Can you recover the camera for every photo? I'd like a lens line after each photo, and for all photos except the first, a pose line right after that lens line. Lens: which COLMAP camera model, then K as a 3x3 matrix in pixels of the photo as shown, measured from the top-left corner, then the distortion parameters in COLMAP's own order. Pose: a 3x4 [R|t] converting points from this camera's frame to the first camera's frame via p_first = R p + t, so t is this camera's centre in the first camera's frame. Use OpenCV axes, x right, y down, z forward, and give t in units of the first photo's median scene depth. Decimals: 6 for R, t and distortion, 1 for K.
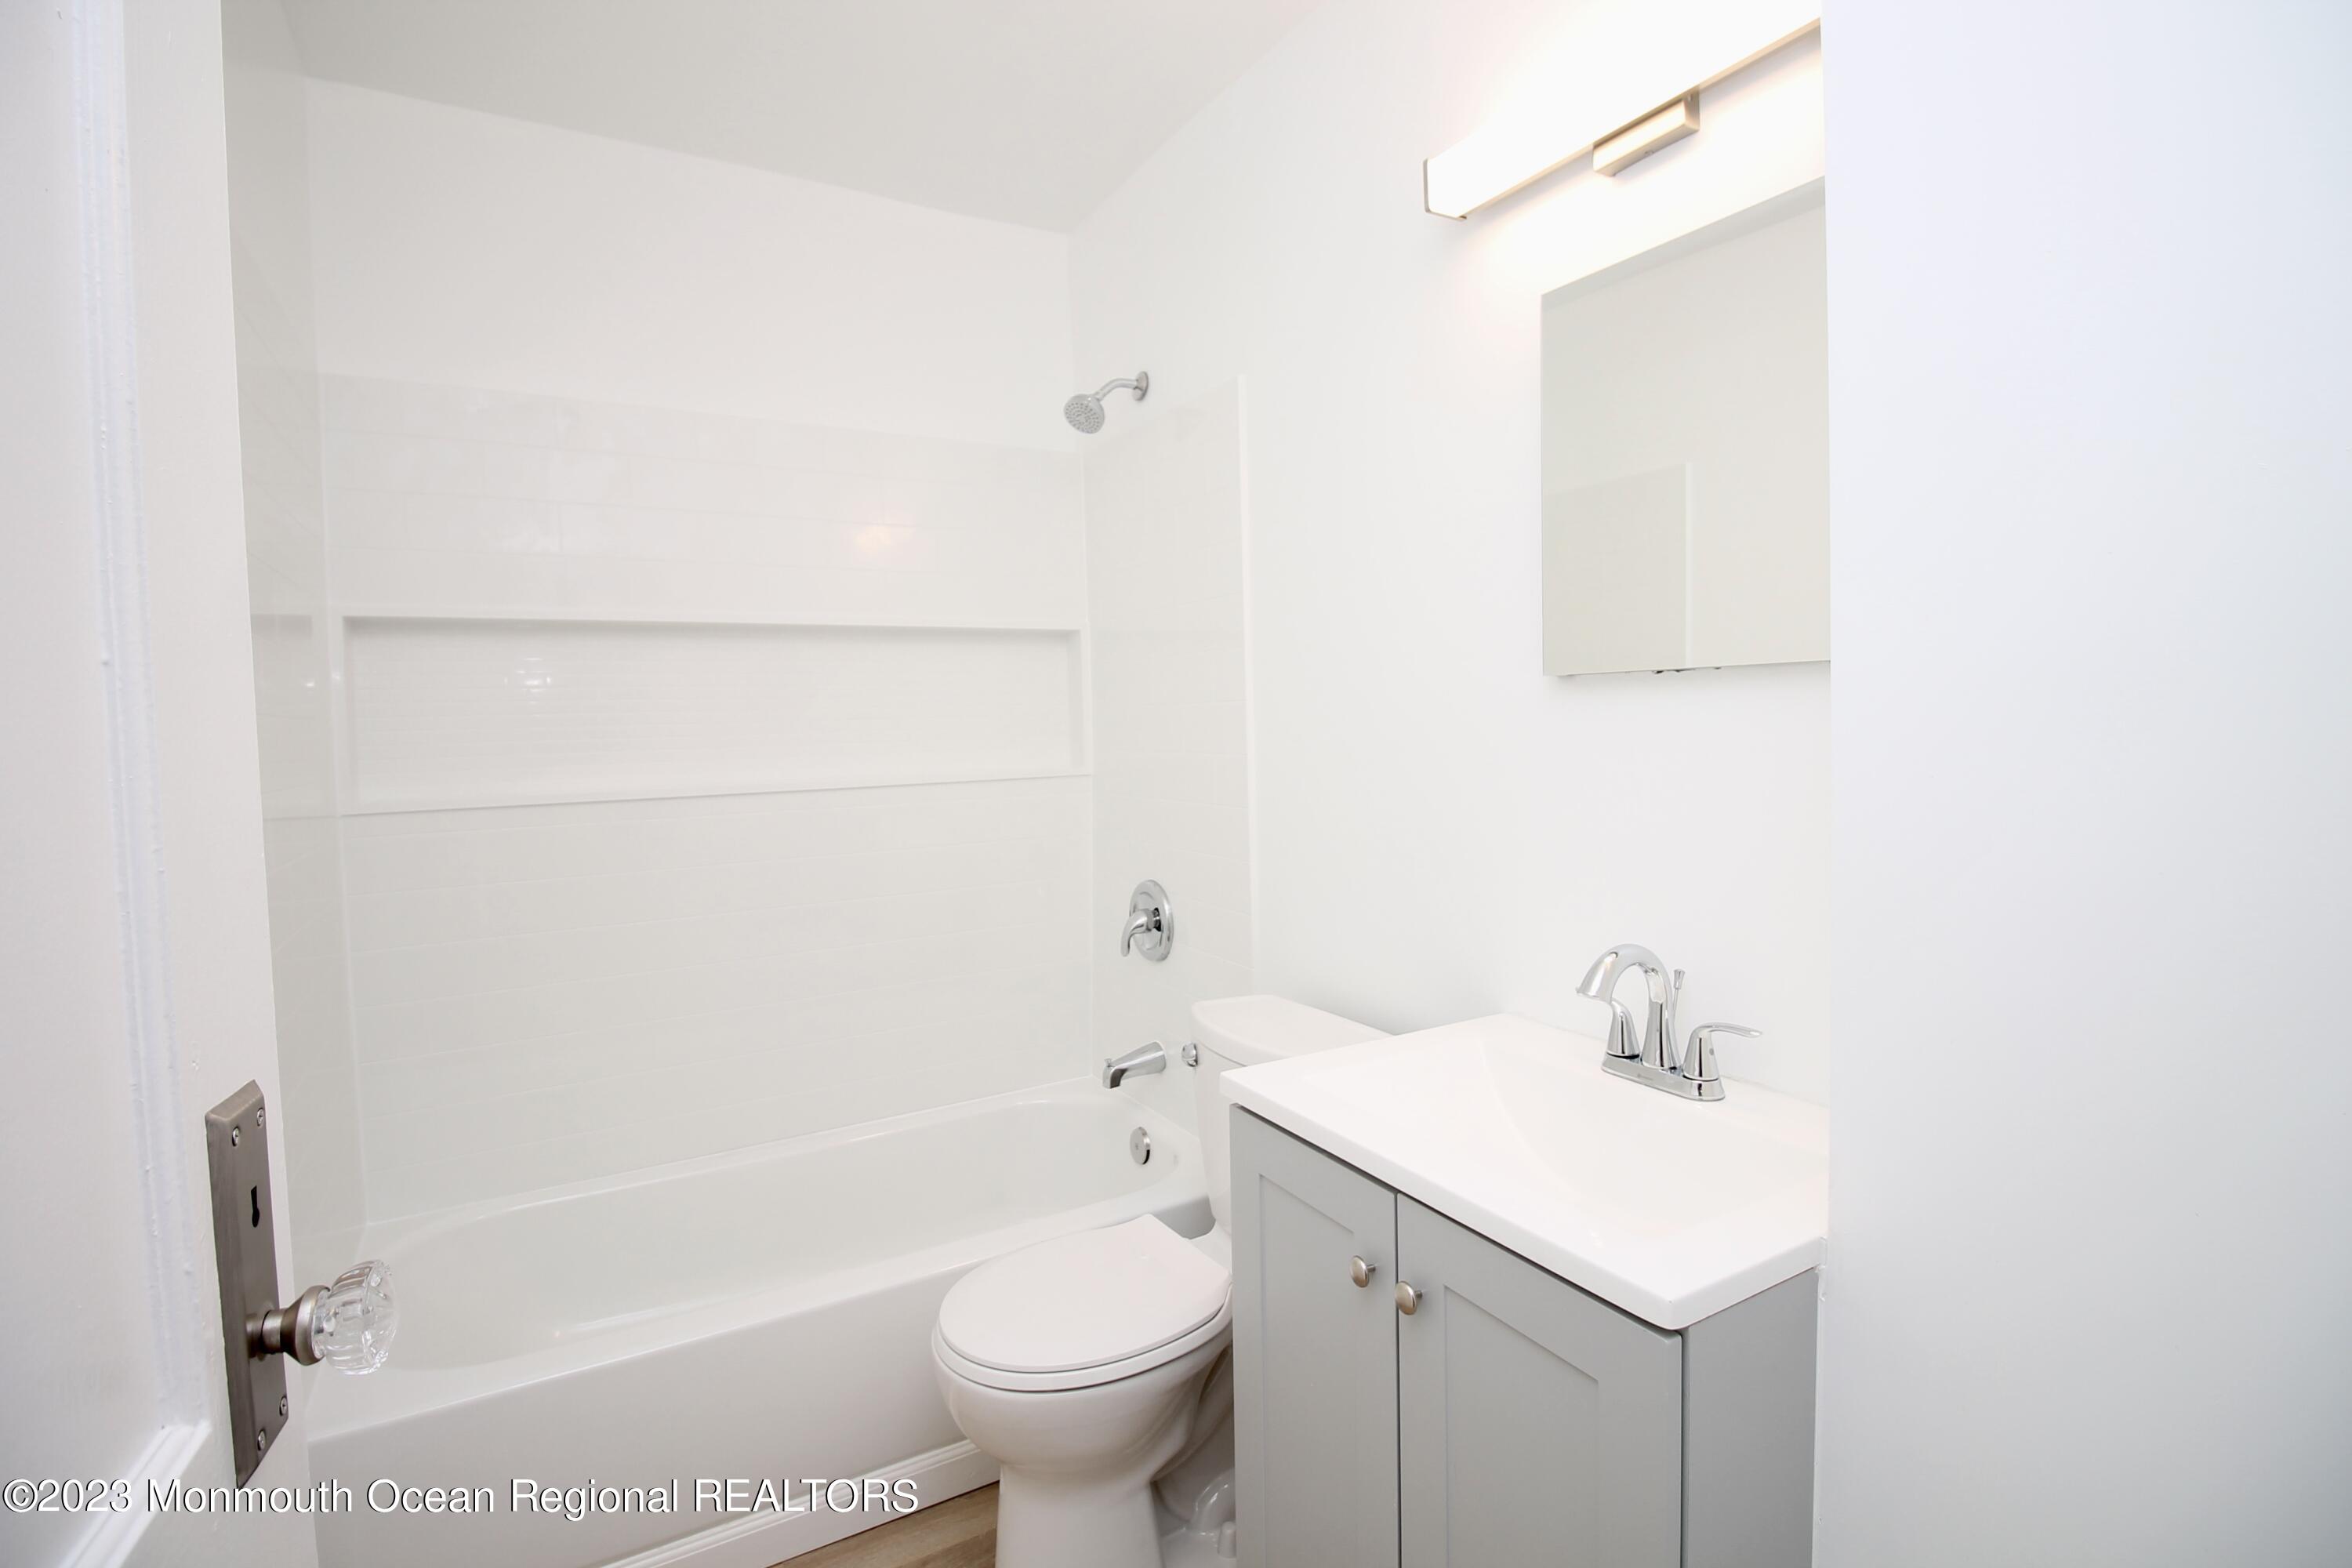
lens RADIAL K [[1139.0, 0, 1186.1], [0, 1139.0, 747.2], [0, 0, 1]] dist [-0.012574, -0.000668]
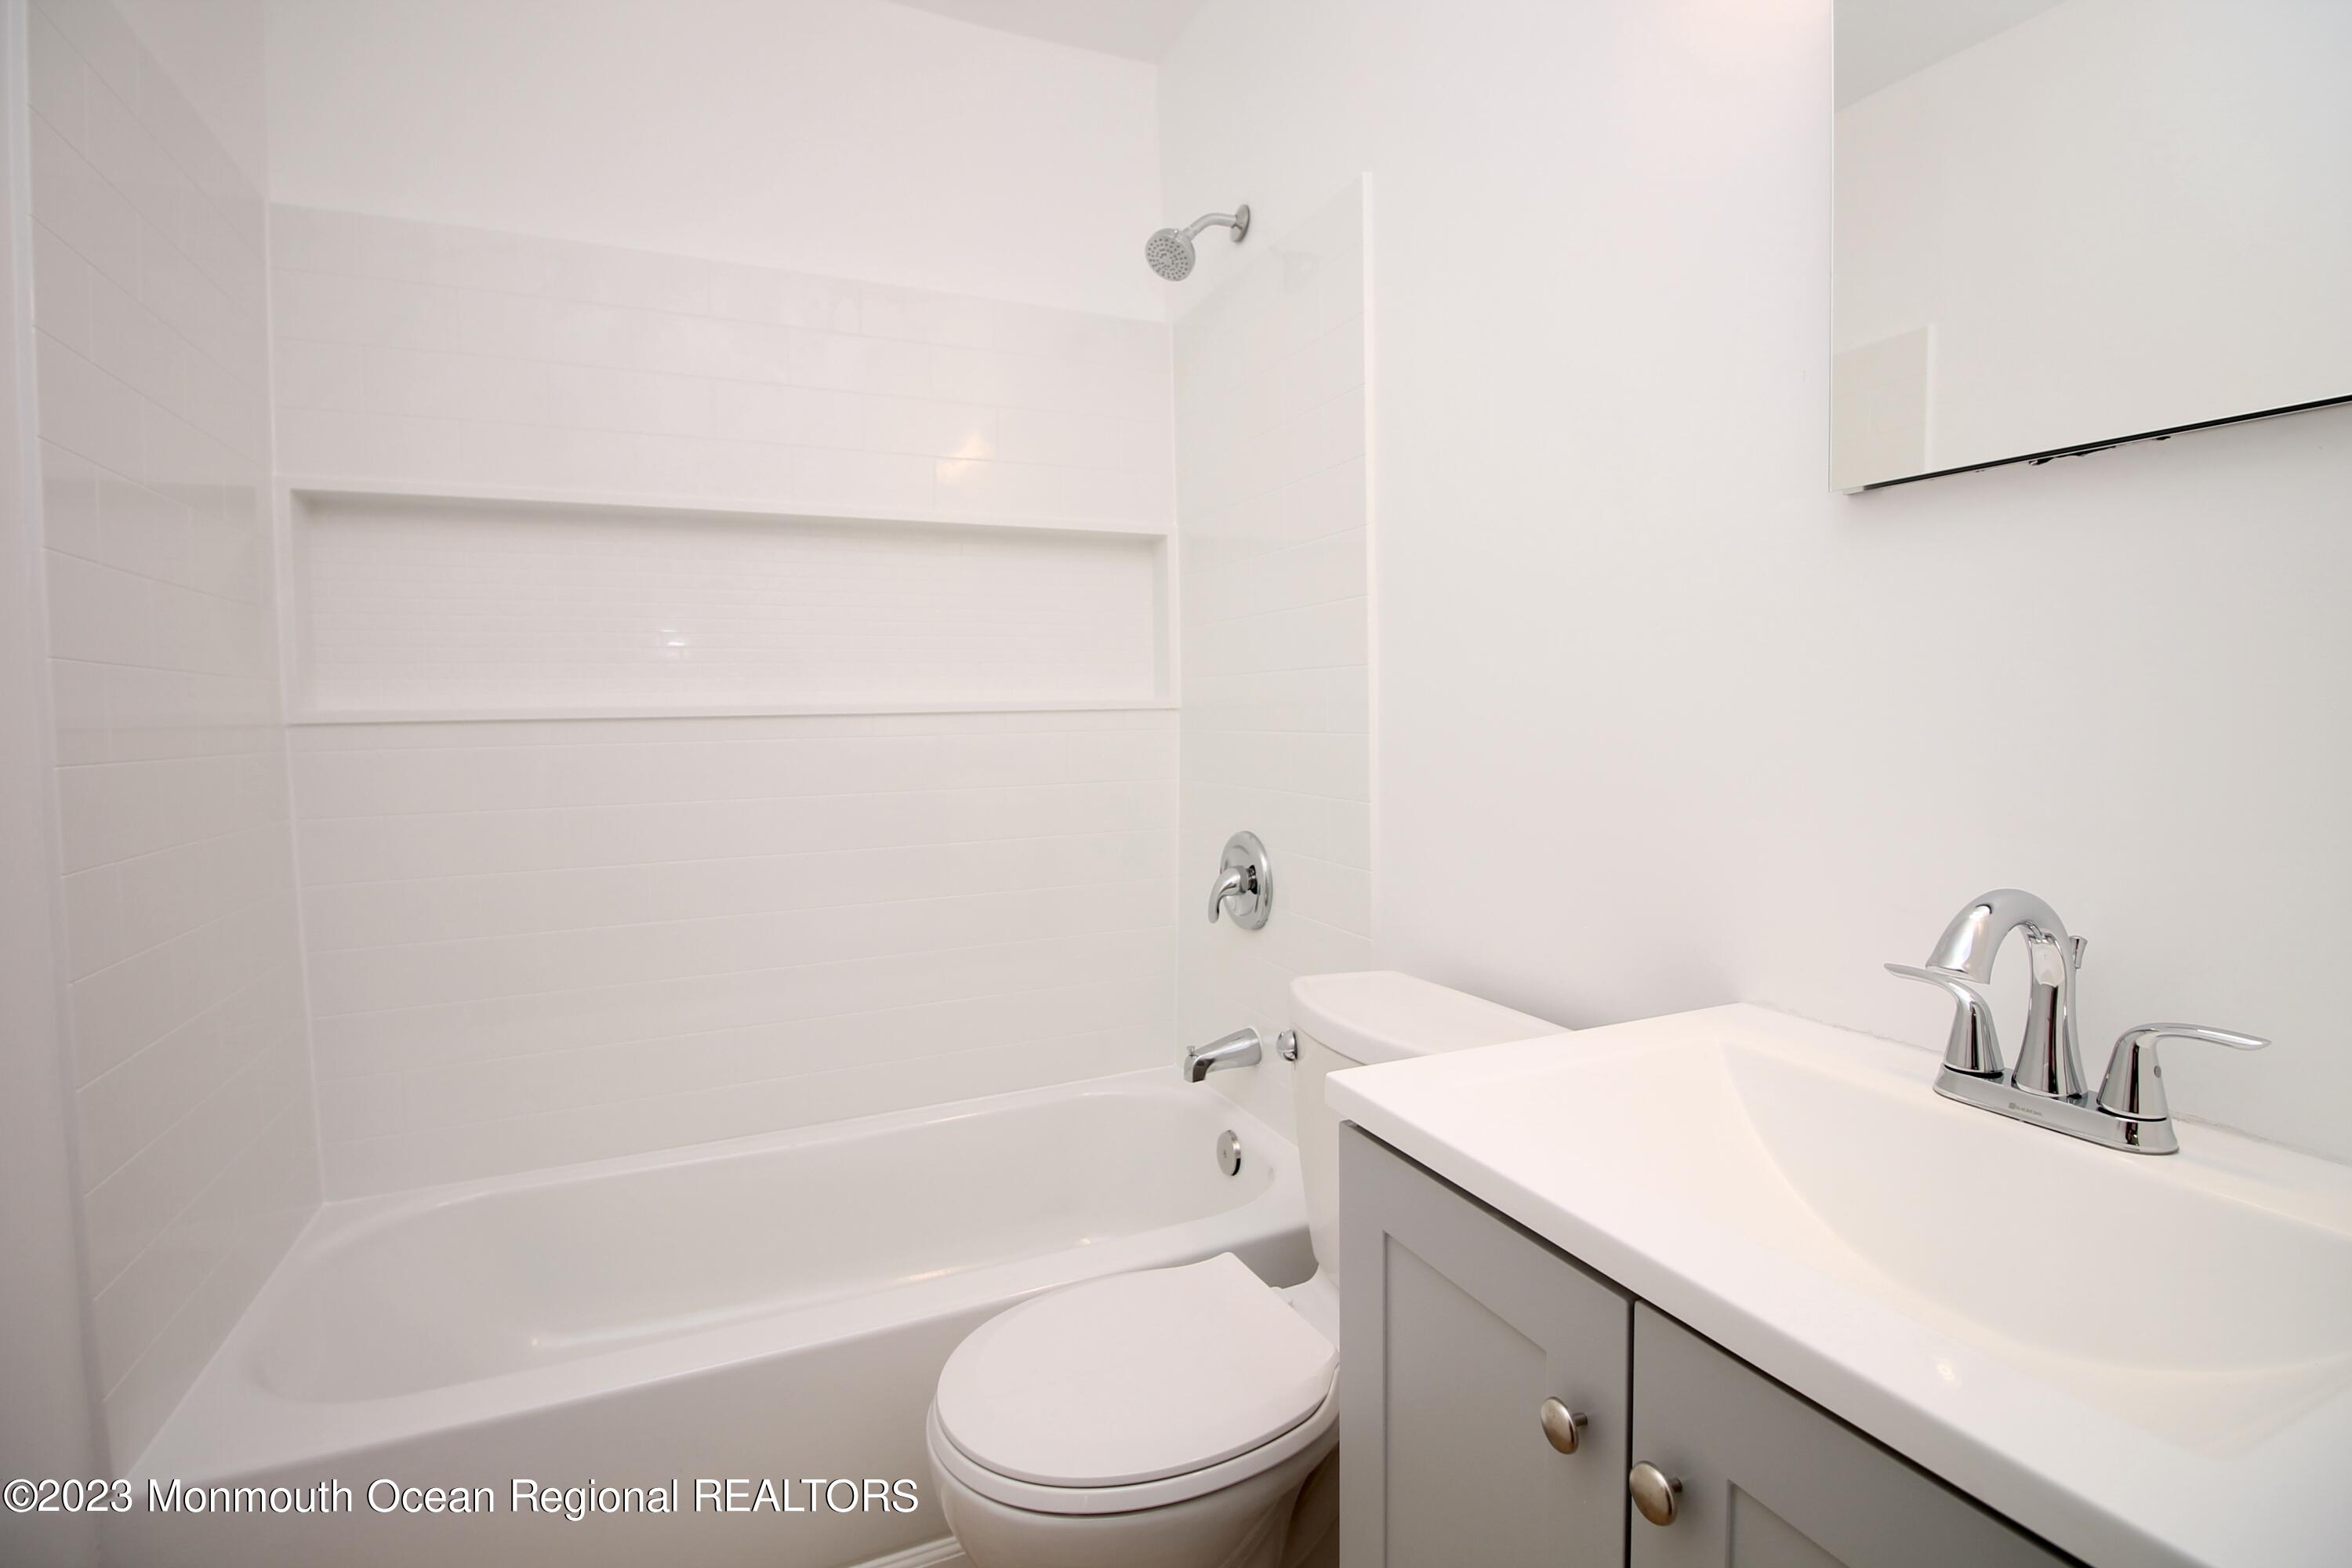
lens RADIAL K [[1117.0, 0, 1188.8], [0, 1117.0, 753.8], [0, 0, 1]] dist [-0.010217, -0.000850]
pose [[0.995025, 0.013353, -0.098724, 0.008240], [-0.012370, 0.999868, 0.010564, 0.063144], [0.098852, -0.009291, 0.995059, 0.231989]]
